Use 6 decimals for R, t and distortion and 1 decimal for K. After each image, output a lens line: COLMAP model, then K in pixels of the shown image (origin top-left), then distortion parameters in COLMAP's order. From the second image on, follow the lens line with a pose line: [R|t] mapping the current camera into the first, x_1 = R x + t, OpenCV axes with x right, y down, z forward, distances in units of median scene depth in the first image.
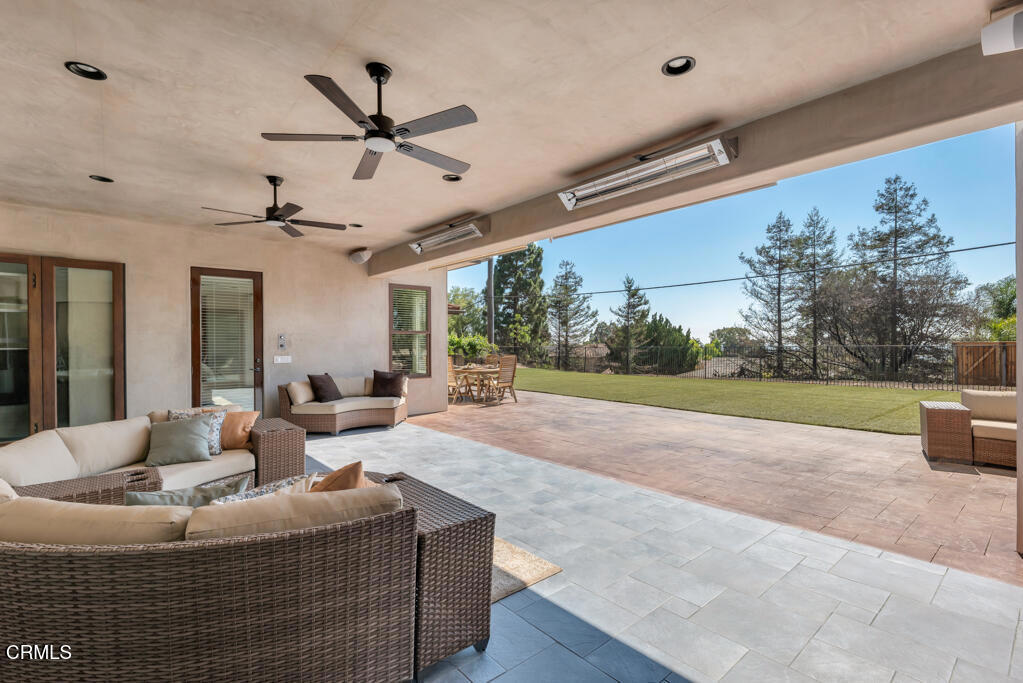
lens RADIAL K [[463.6, 0, 510.2], [0, 463.6, 341.9], [0, 0, 1]] dist [0.003354, -0.000278]
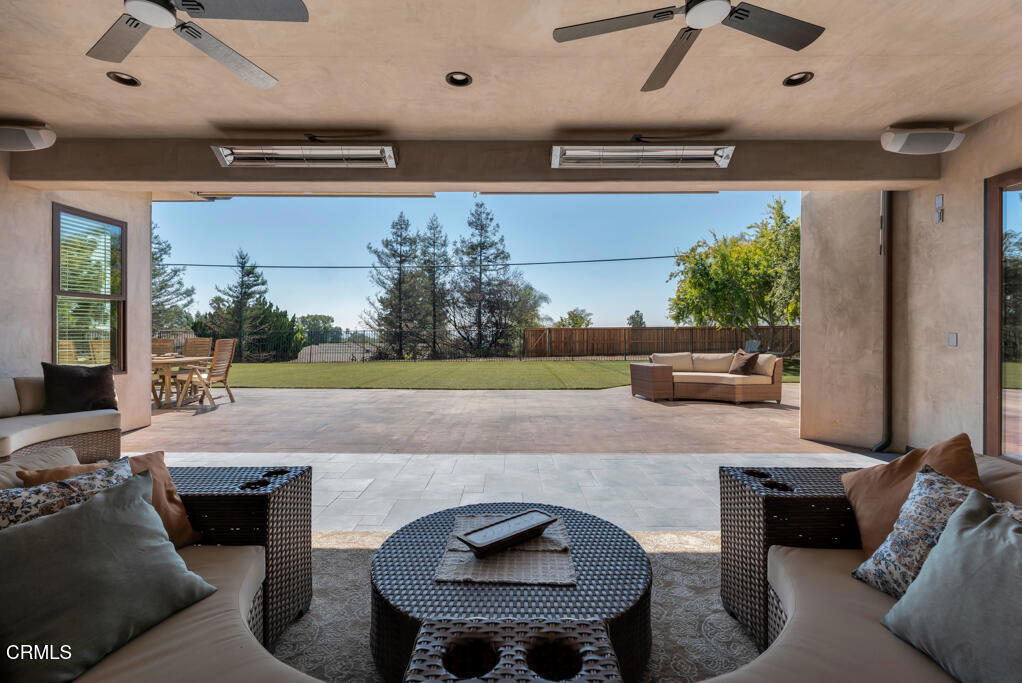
lens RADIAL K [[461.8, 0, 511.3], [0, 461.8, 328.4], [0, 0, 1]] dist [0.002269, 0.000326]
pose [[0.652835, 0.006752, 0.757470, -0.105410], [-0.005596, 0.999976, -0.004091, 0.006445], [-0.757479, -0.001568, 0.652857, 0.079908]]
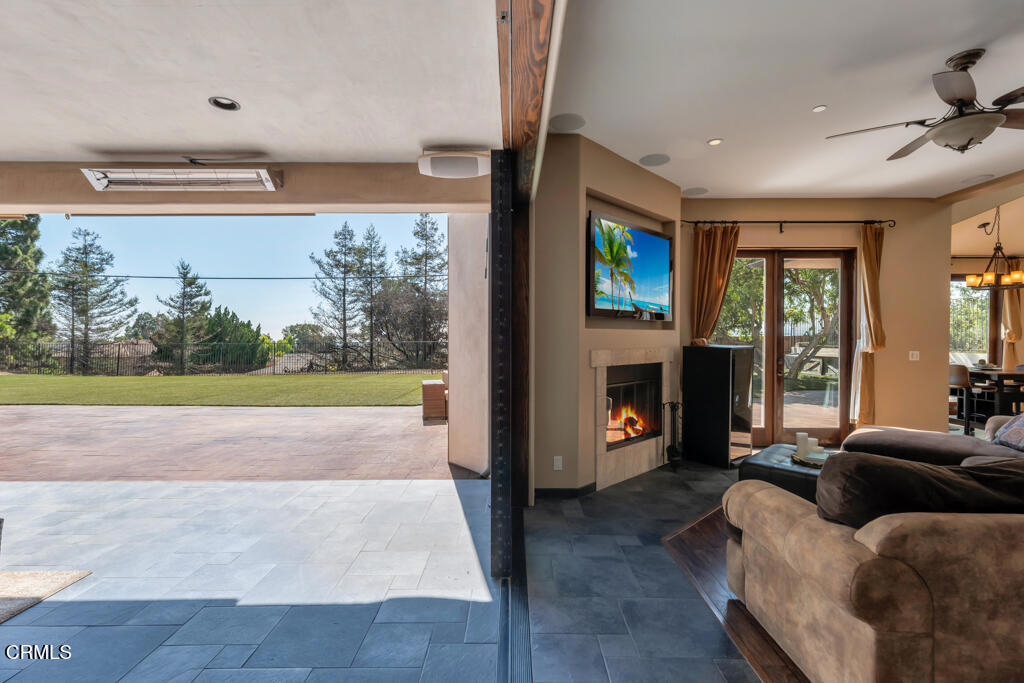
lens RADIAL K [[464.0, 0, 510.7], [0, 464.0, 341.9], [0, 0, 1]] dist [0.003354, -0.000278]
pose [[0.650988, -0.001207, 0.759087, -0.006052], [-0.005095, 0.999969, 0.005960, -0.000317], [-0.759071, -0.007747, 0.650962, -0.032109]]
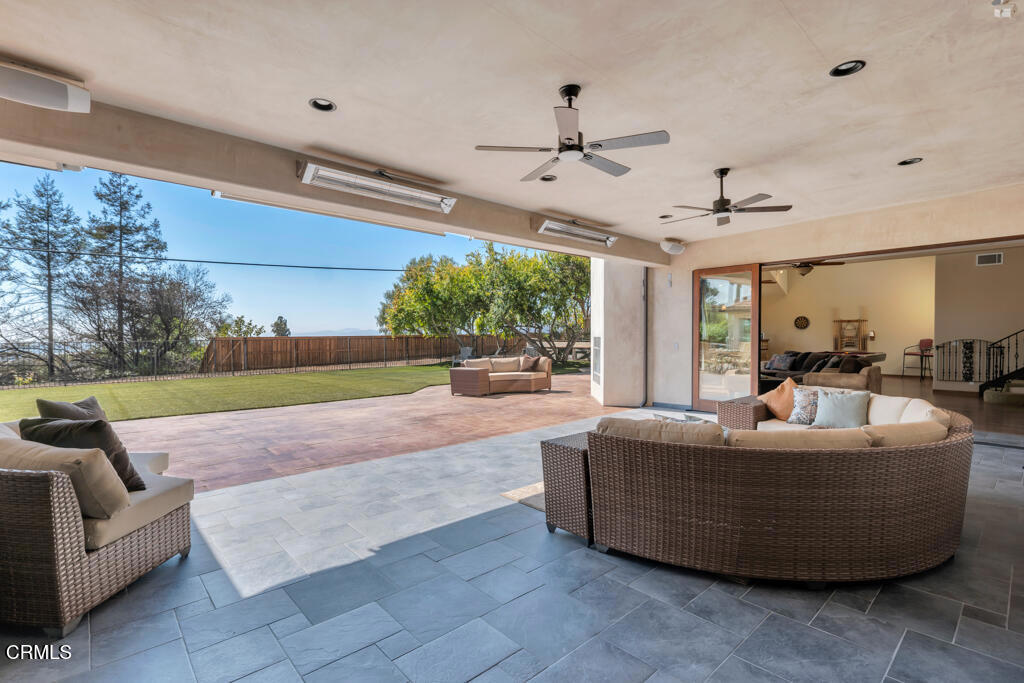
lens RADIAL K [[472.5, 0, 513.1], [0, 472.5, 344.4], [0, 0, 1]] dist [-0.000632, 0.000139]
pose [[-0.030689, -0.012076, 0.999456, -0.211570], [0.000752, 0.999926, 0.012105, 0.003563], [-0.999529, 0.001124, -0.030678, 0.192007]]
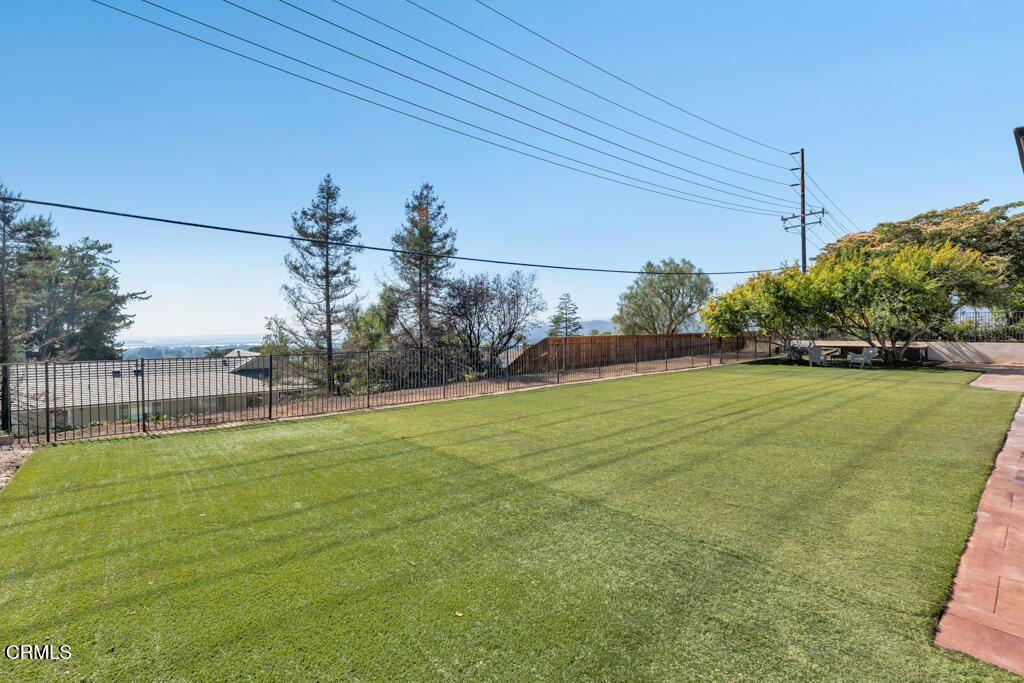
lens RADIAL K [[468.2, 0, 509.1], [0, 468.2, 339.3], [0, 0, 1]] dist [0.003146, 0.000067]
pose [[0.004904, -0.009785, 0.999940, -0.266206], [0.001390, 0.999951, 0.009778, -0.004468], [-0.999987, 0.001342, 0.004917, 0.810031]]
